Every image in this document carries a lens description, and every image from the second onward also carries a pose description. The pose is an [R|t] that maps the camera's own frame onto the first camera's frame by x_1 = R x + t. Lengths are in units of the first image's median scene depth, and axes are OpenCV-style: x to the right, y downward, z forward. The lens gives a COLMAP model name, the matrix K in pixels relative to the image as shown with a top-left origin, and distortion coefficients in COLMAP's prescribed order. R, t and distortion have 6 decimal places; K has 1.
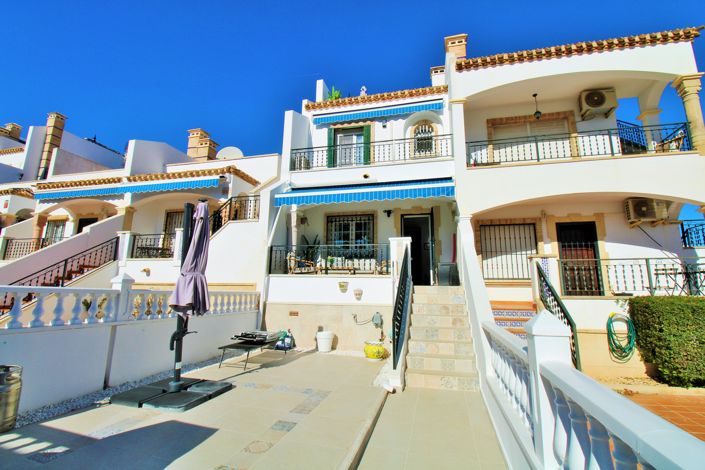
lens RADIAL K [[326.8, 0, 359.2], [0, 326.8, 230.1], [0, 0, 1]] dist [-0.009103, -0.008536]
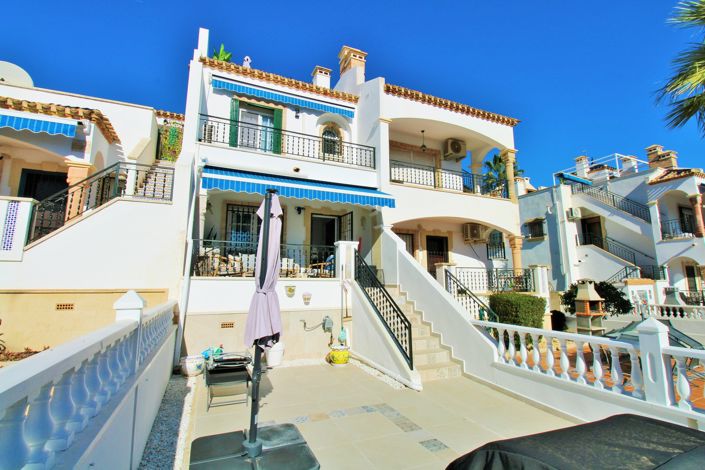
lens RADIAL K [[326.8, 0, 364.1], [0, 326.8, 233.3], [0, 0, 1]] dist [-0.009103, -0.008536]
pose [[0.777286, 0.081216, 0.623884, -0.400135], [-0.107111, 0.994239, 0.004020, -0.010074], [-0.619963, -0.069949, 0.781507, 0.147599]]
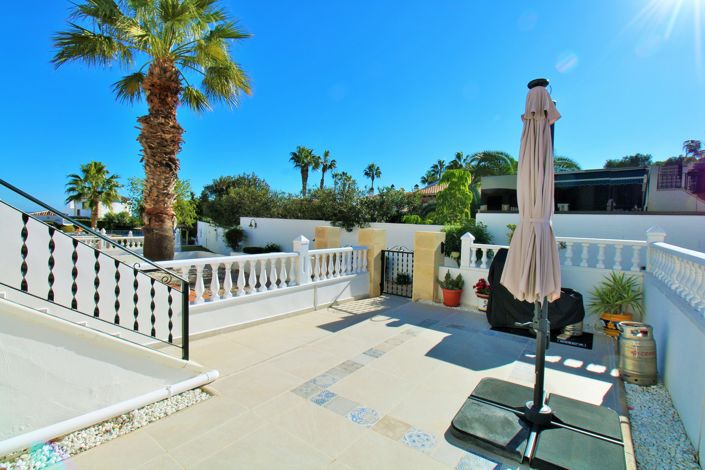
lens RADIAL K [[326.8, 0, 355.1], [0, 326.8, 235.6], [0, 0, 1]] dist [-0.009103, -0.008536]
pose [[-0.927165, -0.062744, 0.369363, -0.211855], [-0.116629, 0.985227, -0.125398, 0.128378], [-0.356038, -0.159343, -0.920786, 0.800791]]
